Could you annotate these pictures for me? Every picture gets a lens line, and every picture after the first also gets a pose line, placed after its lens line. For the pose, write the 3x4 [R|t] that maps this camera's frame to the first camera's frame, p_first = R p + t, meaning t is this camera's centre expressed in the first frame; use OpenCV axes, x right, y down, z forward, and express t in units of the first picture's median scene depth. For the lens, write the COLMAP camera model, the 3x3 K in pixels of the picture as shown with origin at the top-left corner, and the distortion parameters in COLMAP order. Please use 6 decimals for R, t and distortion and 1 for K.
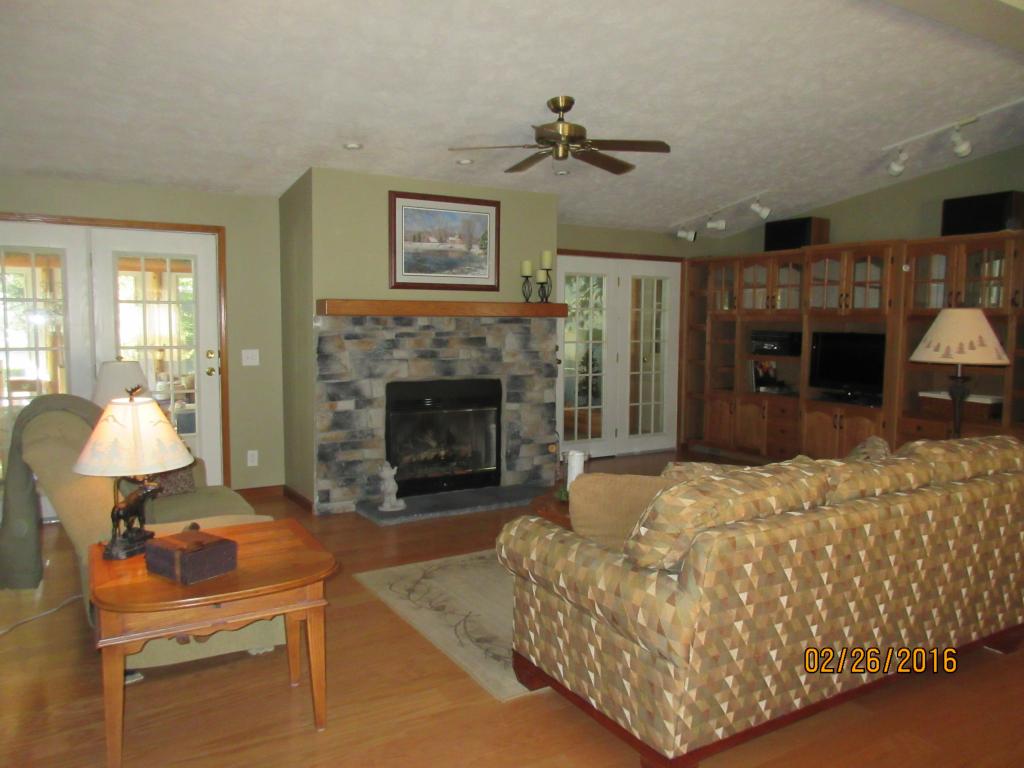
lens RADIAL K [[767.6, 0, 511.4], [0, 767.6, 382.1], [0, 0, 1]] dist [0.000774, 0.005008]
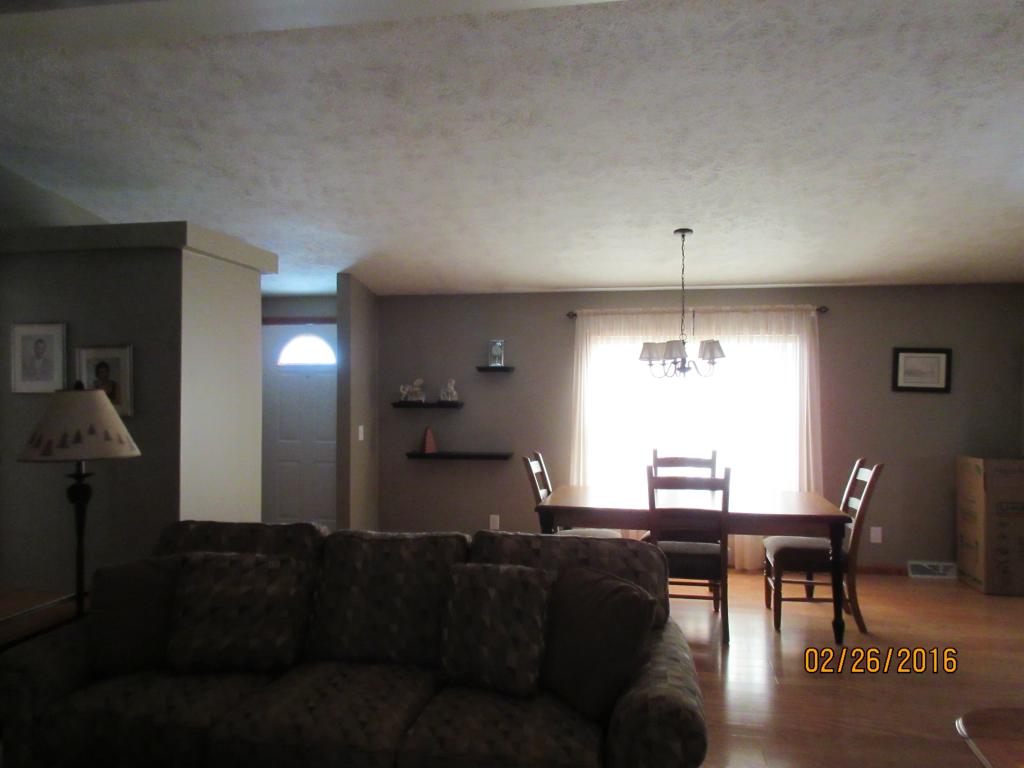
lens RADIAL K [[767.6, 0, 505.3], [0, 767.6, 390.9], [0, 0, 1]] dist [0.000774, 0.005008]
pose [[-0.735032, -0.016231, 0.677838, -0.158474], [0.047469, 0.996029, 0.075325, -0.075765], [-0.676369, 0.087543, -0.731342, 0.731818]]
